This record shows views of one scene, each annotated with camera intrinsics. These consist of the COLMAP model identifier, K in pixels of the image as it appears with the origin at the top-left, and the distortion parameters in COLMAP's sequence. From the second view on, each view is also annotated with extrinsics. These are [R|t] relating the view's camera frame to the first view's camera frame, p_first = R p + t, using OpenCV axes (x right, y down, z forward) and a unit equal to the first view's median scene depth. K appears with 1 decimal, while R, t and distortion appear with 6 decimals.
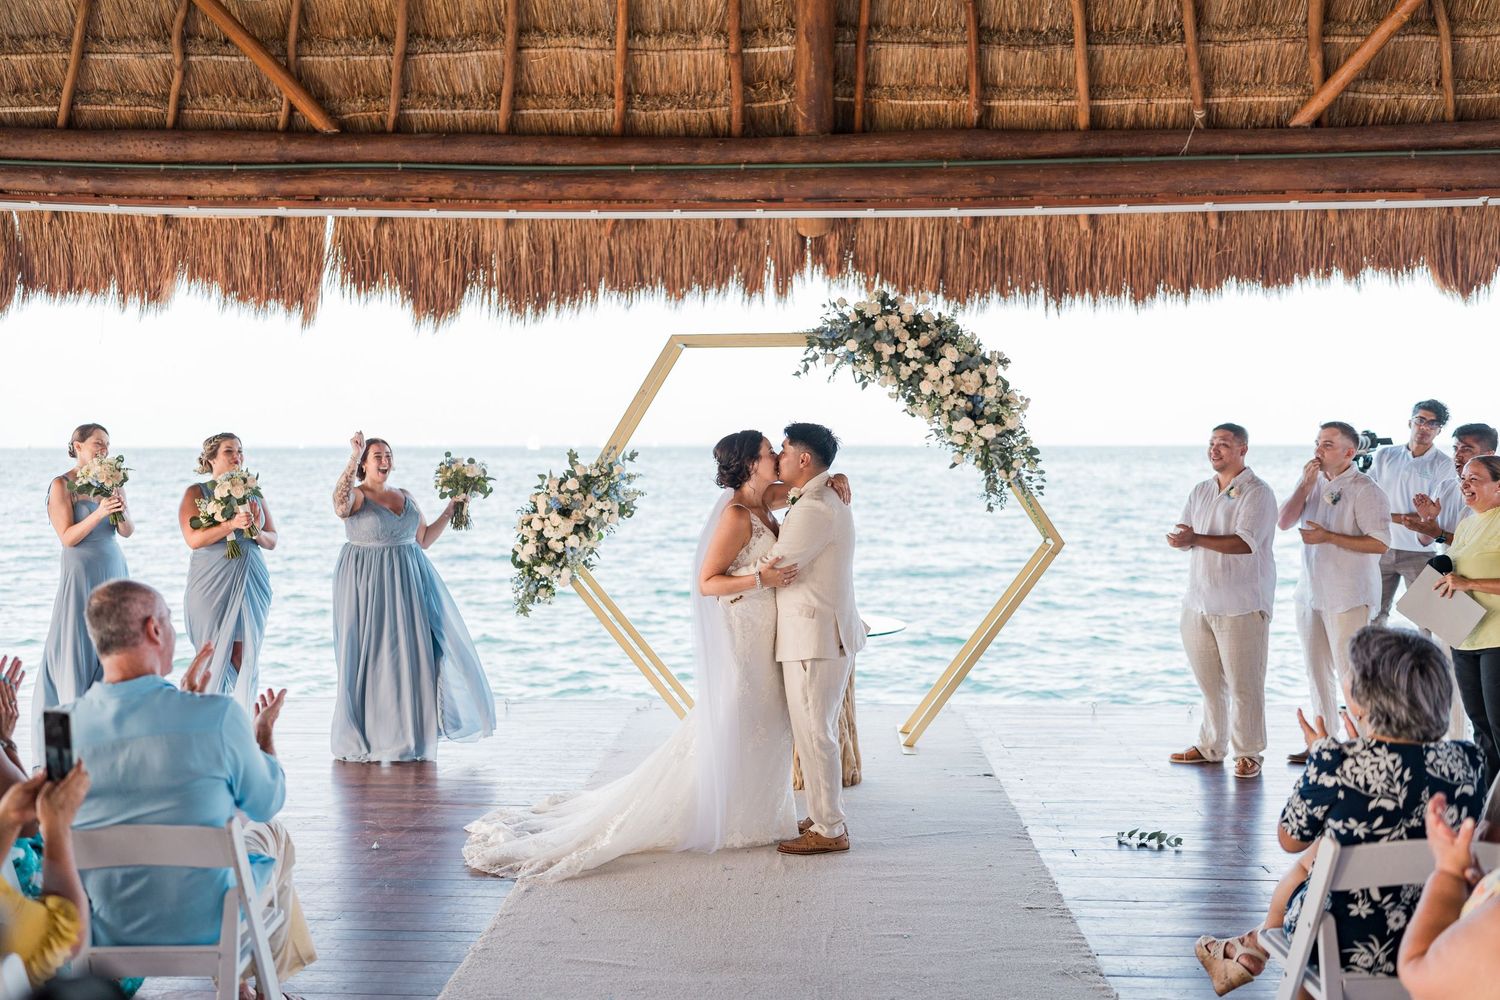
lens RADIAL K [[1501.5, 0, 743.7], [0, 1501.5, 502.1], [0, 0, 1]] dist [-0.007669, 0.021790]
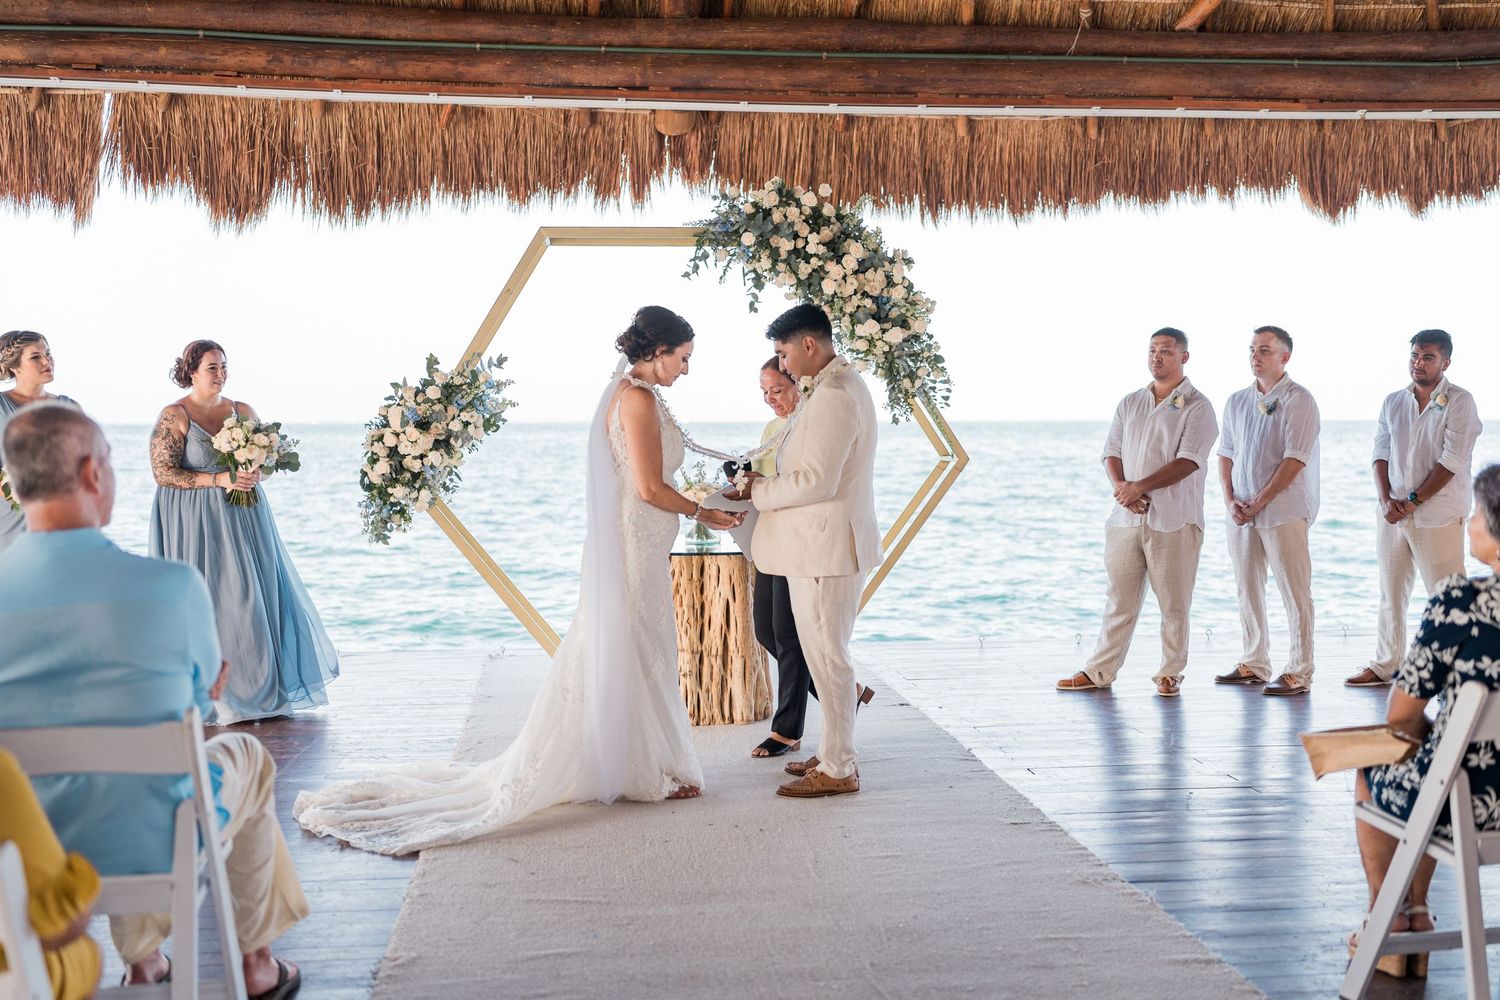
lens RADIAL K [[1570.6, 0, 762.4], [0, 1570.6, 517.6], [0, 0, 1]] dist [-0.003010, 0.004755]
pose [[0.983802, -0.012205, 0.178844, -0.078169], [0.008957, 0.999780, 0.018956, 0.039417], [-0.179036, -0.017047, 0.983695, 0.054957]]
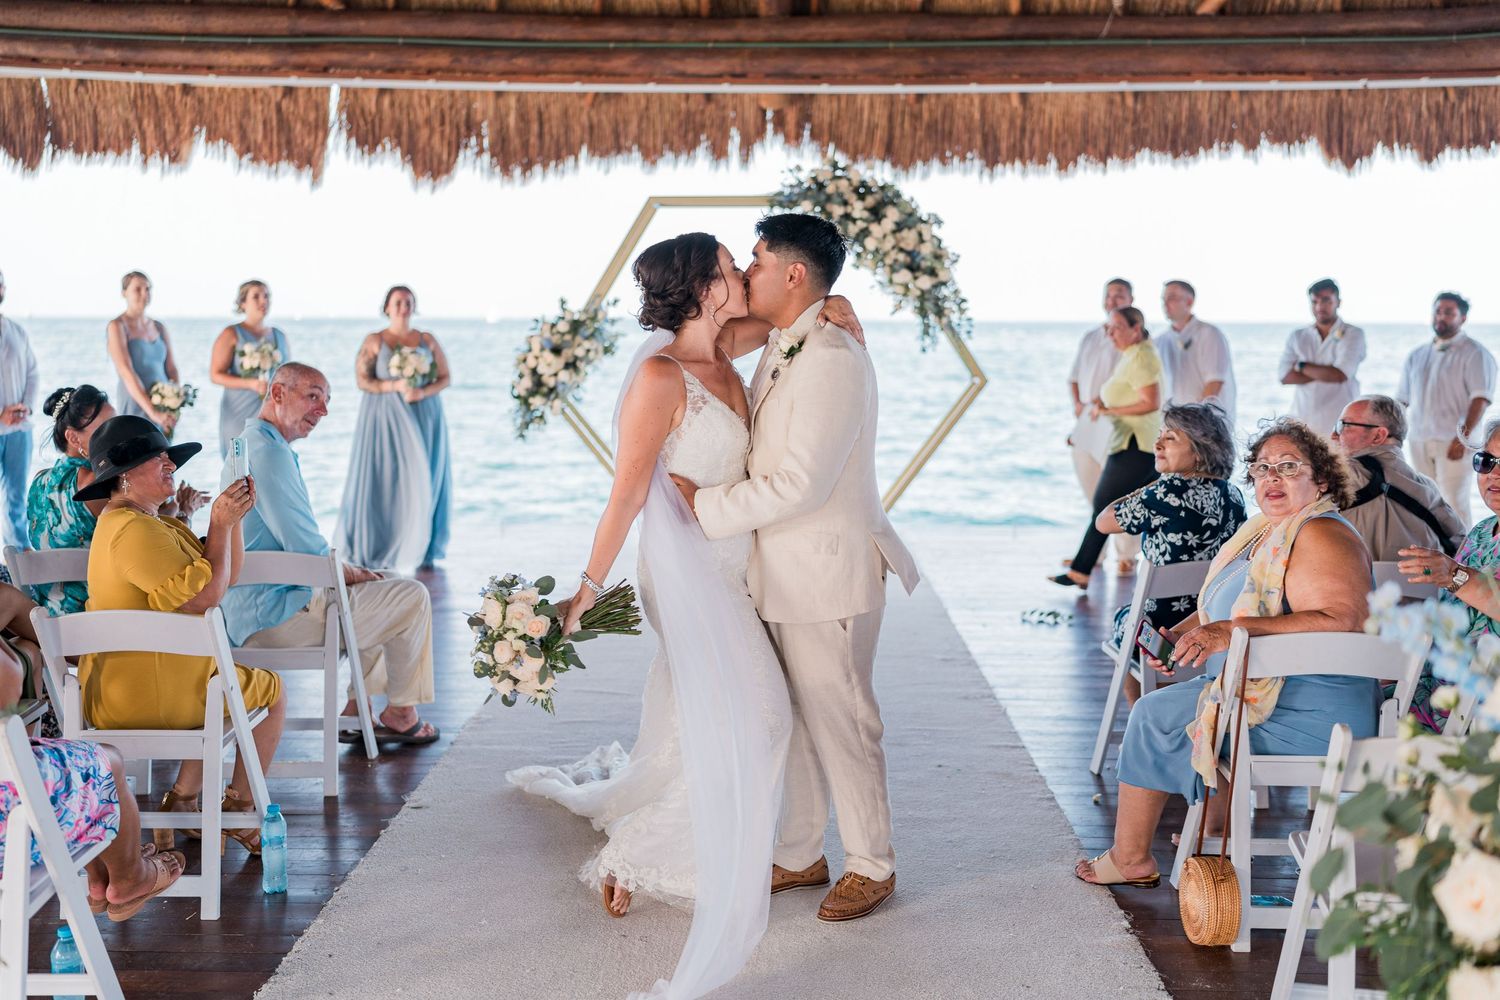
lens RADIAL K [[1488.9, 0, 749.1], [0, 1488.9, 501.5], [0, 0, 1]] dist [-0.006394, 0.010241]
pose [[0.999503, 0.002341, 0.031436, -0.006217], [-0.004920, 0.996602, 0.082225, 0.023630], [-0.031137, -0.082339, 0.996118, -0.130918]]
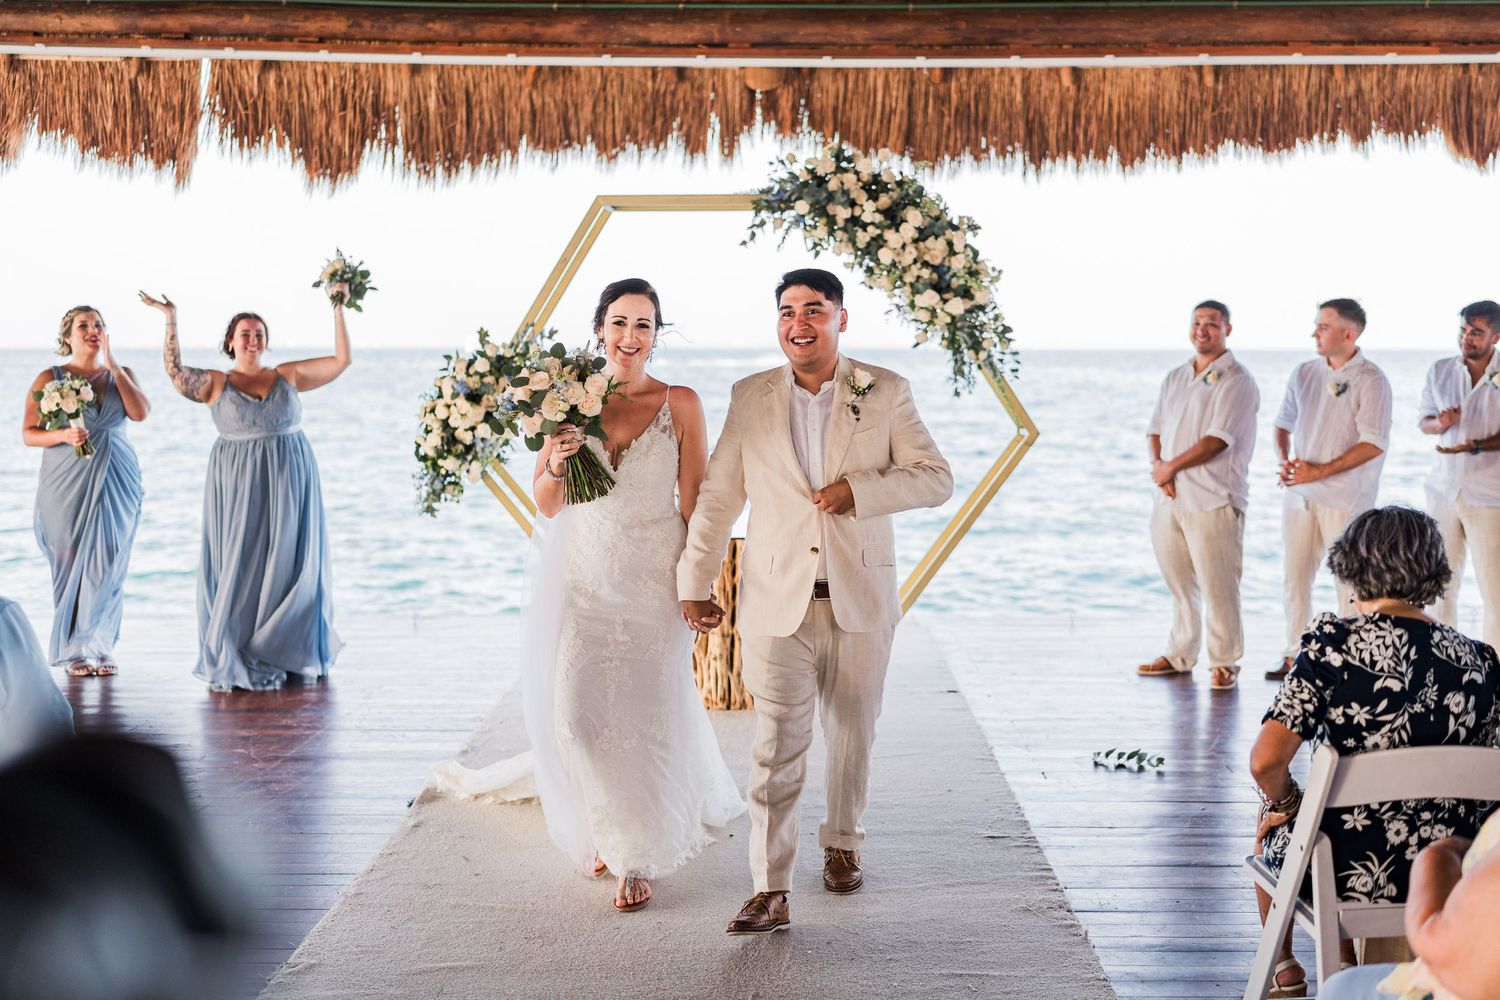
lens RADIAL K [[1622.2, 0, 809.3], [0, 1622.2, 475.9], [0, 0, 1]] dist [-0.006679, 0.009237]
pose [[0.998177, -0.001911, 0.060320, 0.016328], [-0.000485, 0.999212, 0.039690, 0.012895], [-0.060348, -0.039646, 0.997390, 0.040326]]
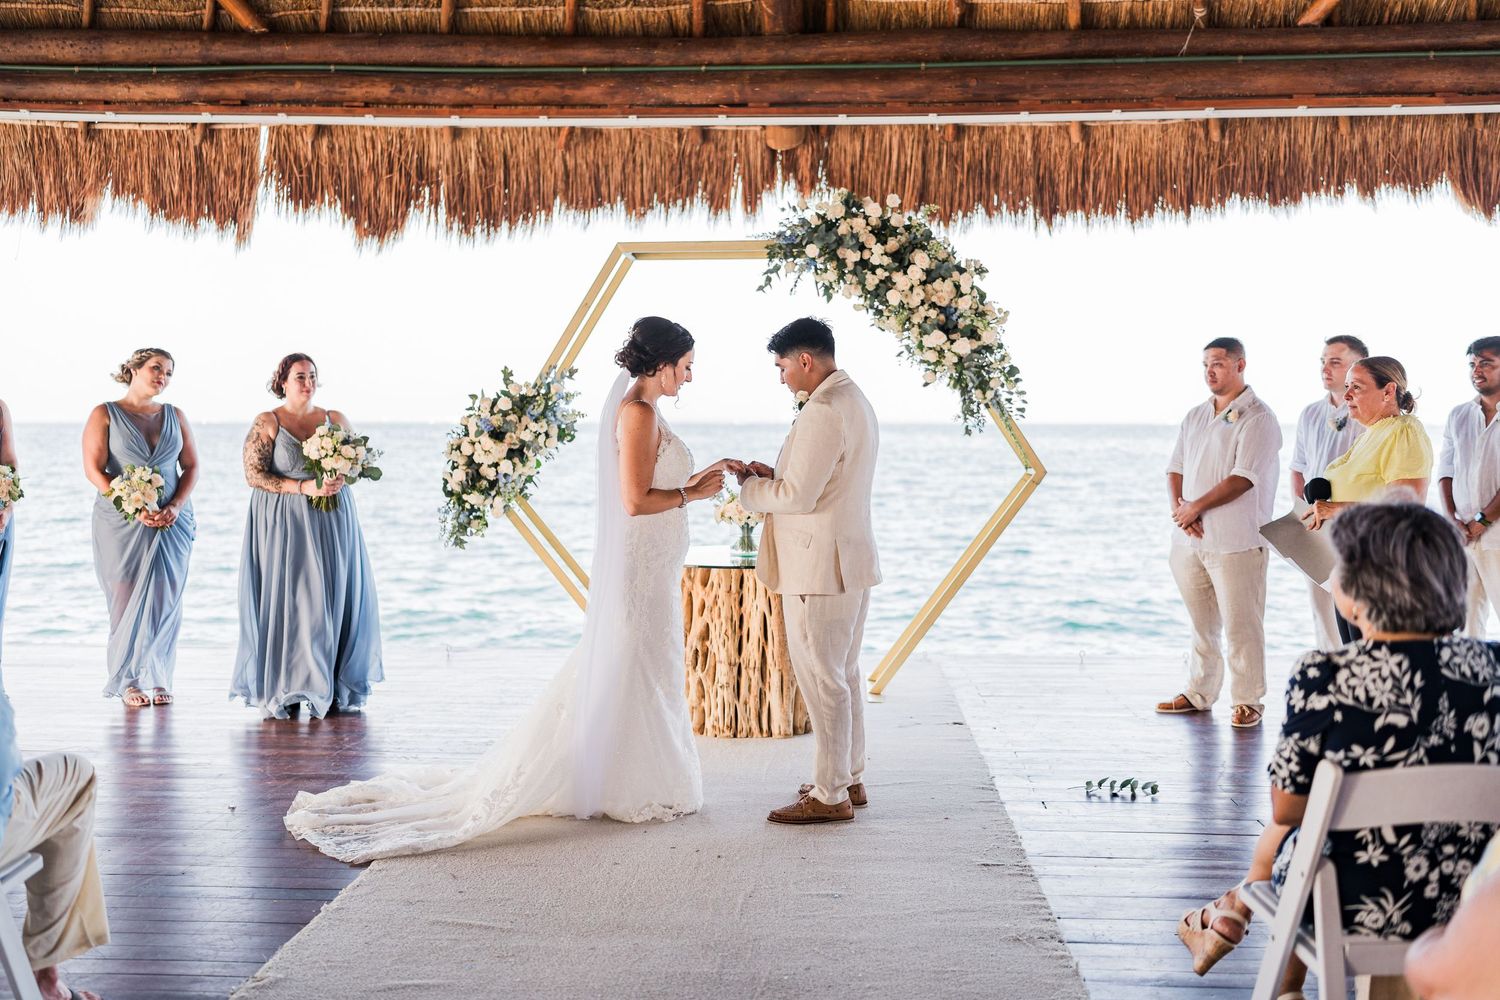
lens RADIAL K [[1478.2, 0, 764.3], [0, 1478.2, 494.9], [0, 0, 1]] dist [-0.003766, 0.004520]
pose [[0.999994, 0.003209, -0.001056, 0.038415], [-0.003201, 0.999970, 0.007058, 0.031622], [0.001078, -0.007054, 0.999975, 0.091728]]
